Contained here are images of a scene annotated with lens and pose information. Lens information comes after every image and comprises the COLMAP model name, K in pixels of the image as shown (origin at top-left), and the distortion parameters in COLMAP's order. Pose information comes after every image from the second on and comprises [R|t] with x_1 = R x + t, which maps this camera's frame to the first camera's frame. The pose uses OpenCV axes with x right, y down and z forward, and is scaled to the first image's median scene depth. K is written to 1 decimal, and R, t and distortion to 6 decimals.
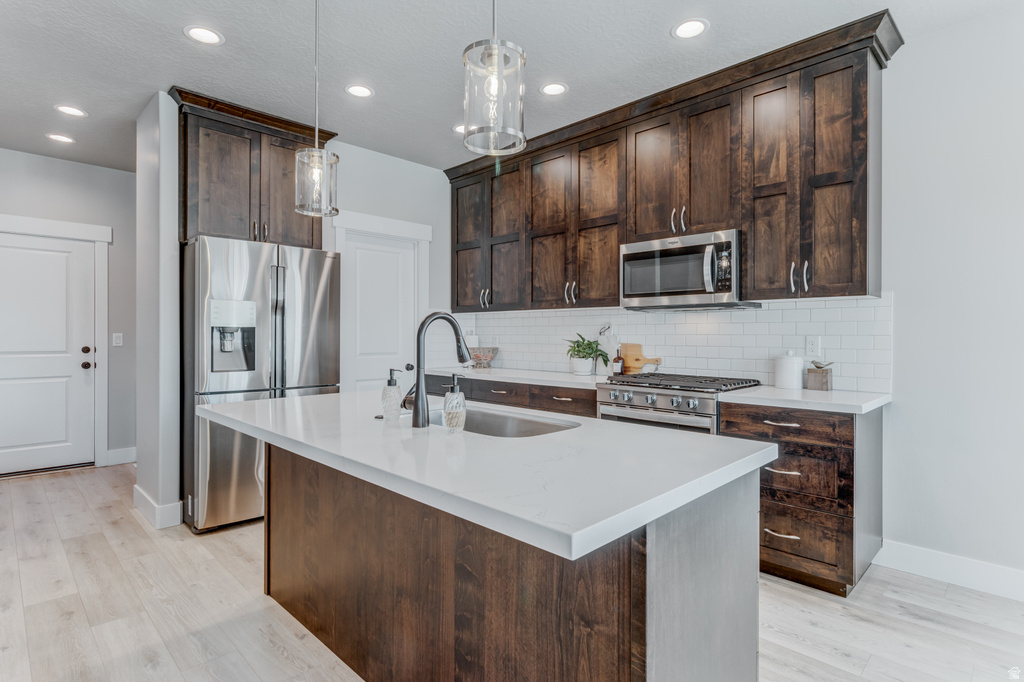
lens RADIAL K [[537.7, 0, 521.3], [0, 537.7, 341.5], [0, 0, 1]] dist [-0.001571, -0.001448]
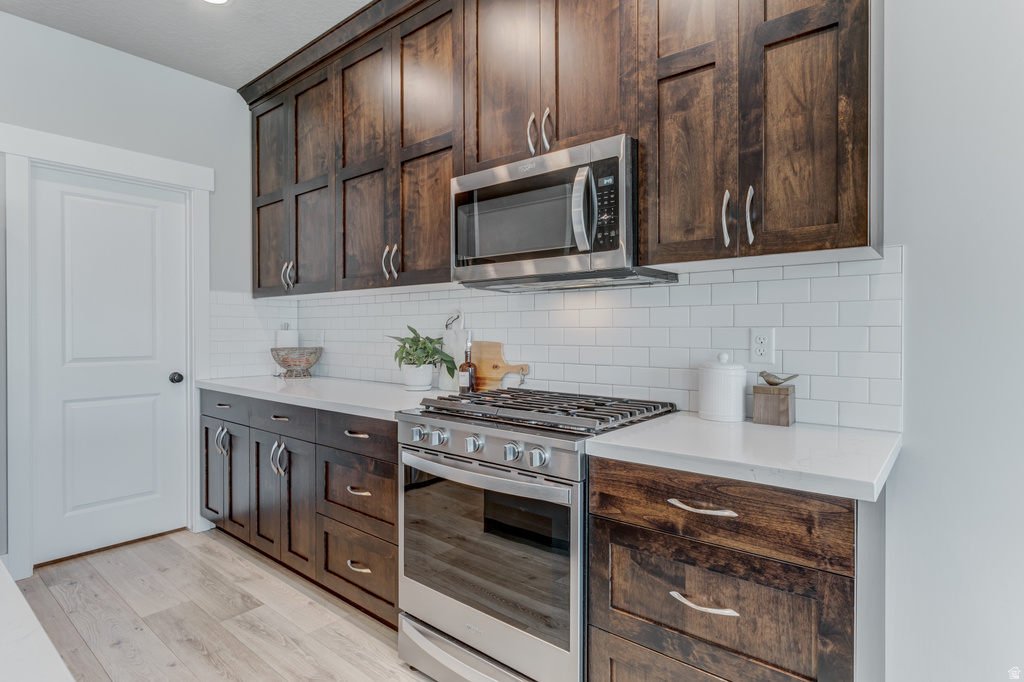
lens RADIAL K [[537.7, 0, 506.6], [0, 537.7, 340.2], [0, 0, 1]] dist [-0.001571, -0.001448]
pose [[0.998064, -0.003876, 0.062079, 0.235679], [0.003550, 0.999979, 0.005360, -0.001785], [-0.062099, -0.005129, 0.998057, 0.445510]]
